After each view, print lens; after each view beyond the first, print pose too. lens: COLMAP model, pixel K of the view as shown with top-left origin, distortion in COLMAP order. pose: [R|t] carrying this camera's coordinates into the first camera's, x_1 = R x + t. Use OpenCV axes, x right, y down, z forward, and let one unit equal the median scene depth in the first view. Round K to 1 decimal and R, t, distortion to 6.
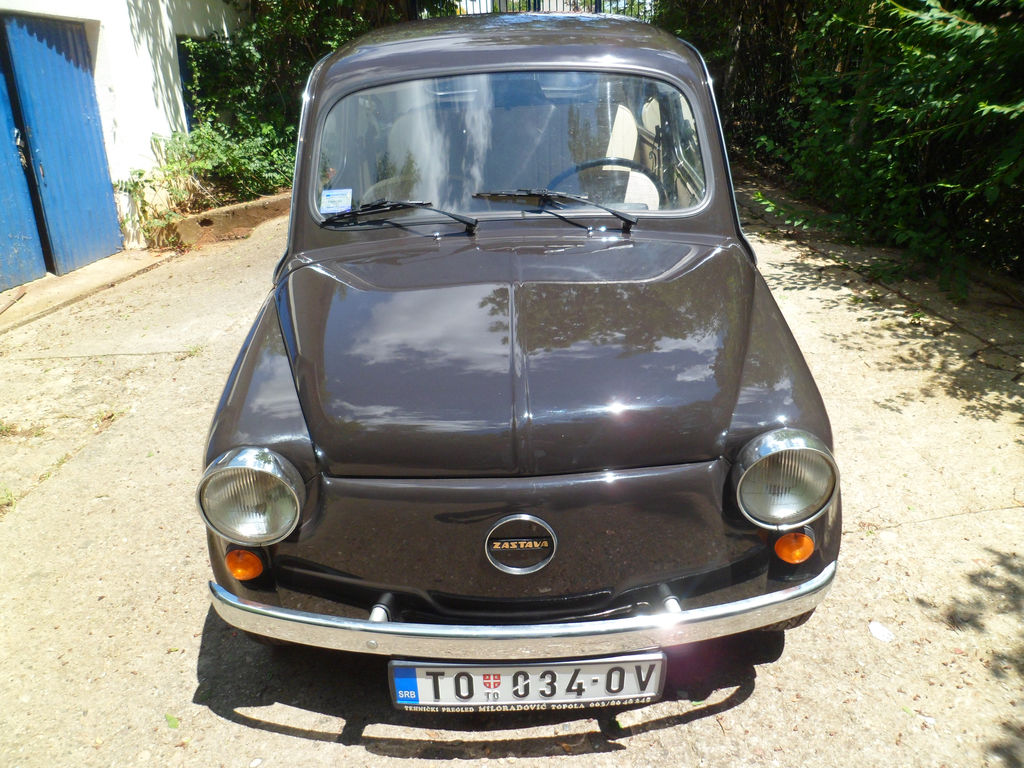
lens RADIAL K [[833.6, 0, 512.0], [0, 833.6, 384.0], [0, 0, 1]] dist [-0.106402, 0.075031]
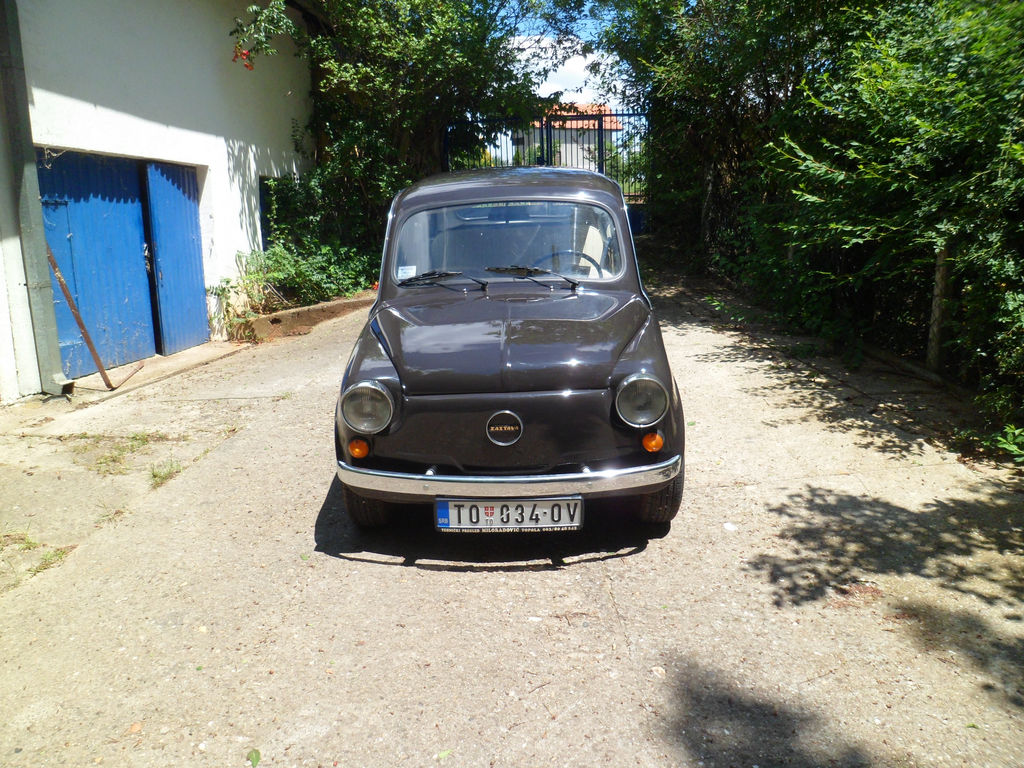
lens RADIAL K [[833.6, 0, 512.0], [0, 833.6, 384.0], [0, 0, 1]] dist [-0.106402, 0.075031]
pose [[0.999641, 0.009158, -0.025171, 0.031801], [-0.012979, 0.987656, -0.156098, 0.164462], [0.023431, 0.156369, 0.987421, -0.399424]]
